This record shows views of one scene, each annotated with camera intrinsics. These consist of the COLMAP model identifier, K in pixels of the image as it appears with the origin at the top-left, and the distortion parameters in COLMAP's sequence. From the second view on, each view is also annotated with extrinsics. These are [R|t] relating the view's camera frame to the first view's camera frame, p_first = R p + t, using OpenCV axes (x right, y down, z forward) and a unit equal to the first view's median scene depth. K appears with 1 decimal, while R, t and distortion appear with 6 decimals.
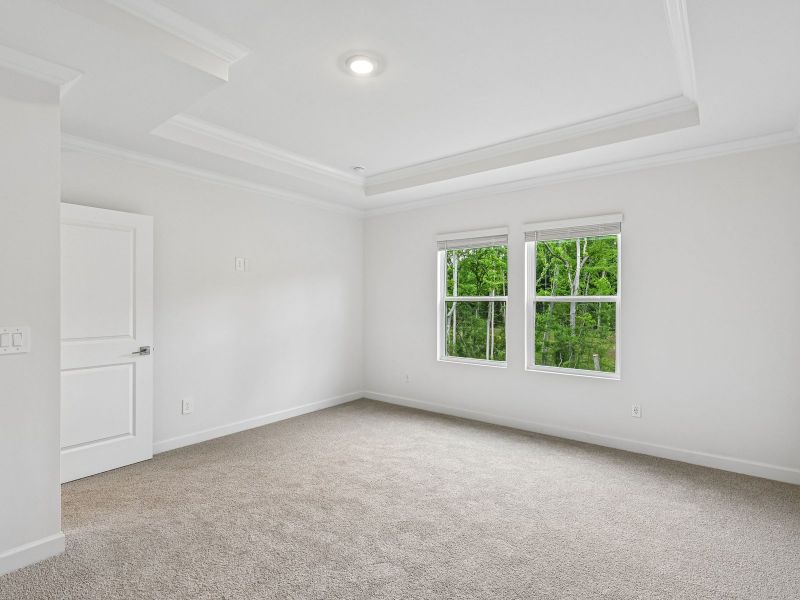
lens RADIAL K [[402.3, 0, 397.4], [0, 402.3, 298.4], [0, 0, 1]] dist [0.000621, -0.000816]
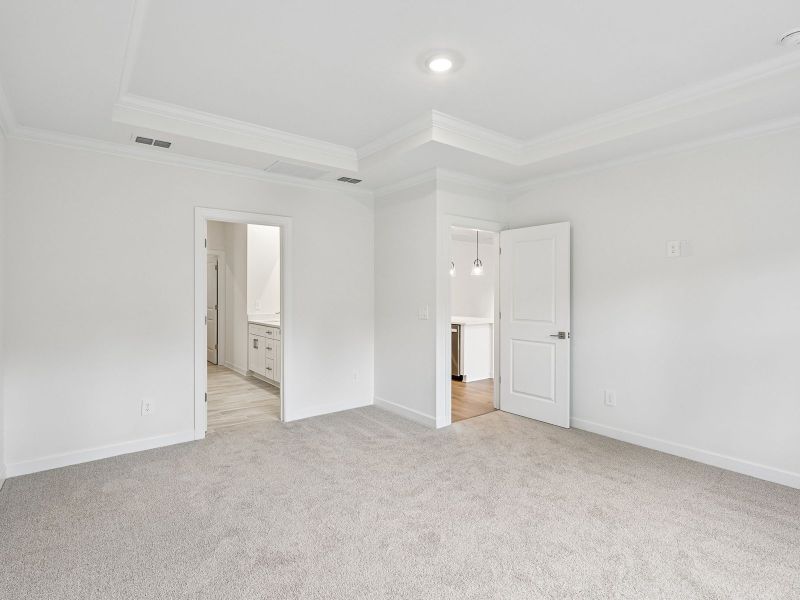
lens RADIAL K [[402.3, 0, 397.4], [0, 402.3, 298.4], [0, 0, 1]] dist [0.000621, -0.000816]
pose [[-0.222429, 0.017166, -0.974798, 0.665578], [0.005767, 0.999851, 0.016292, -0.002360], [0.974932, -0.001998, -0.222494, 0.809956]]
